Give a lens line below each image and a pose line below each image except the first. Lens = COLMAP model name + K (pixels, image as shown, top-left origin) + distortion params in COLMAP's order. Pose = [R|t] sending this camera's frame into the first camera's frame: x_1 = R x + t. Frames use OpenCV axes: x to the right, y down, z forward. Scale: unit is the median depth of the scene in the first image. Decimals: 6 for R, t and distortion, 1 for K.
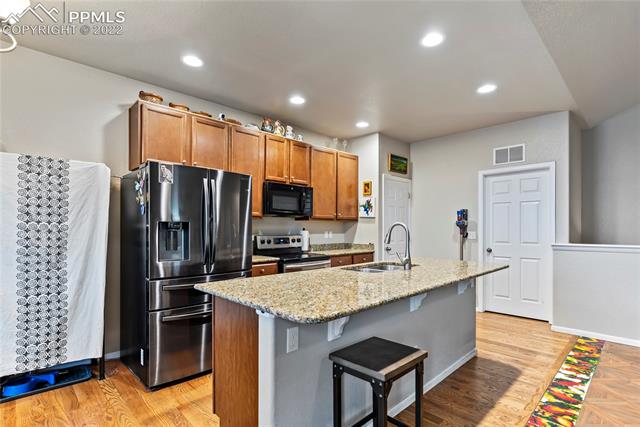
lens RADIAL K [[317.4, 0, 324.0], [0, 317.4, 230.4], [0, 0, 1]] dist [0.003620, -0.000884]
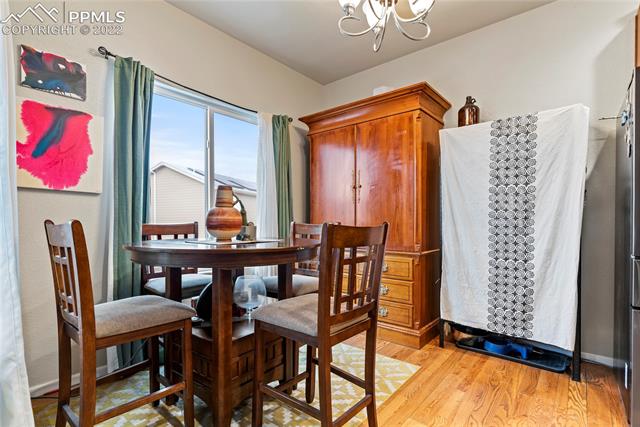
lens RADIAL K [[317.4, 0, 321.9], [0, 317.4, 225.8], [0, 0, 1]] dist [0.003620, -0.000884]
pose [[0.096021, 0.007643, -0.995350, 0.020785], [-0.002171, 0.999970, 0.007469, 0.090200], [0.995377, 0.001444, 0.096035, 0.328446]]
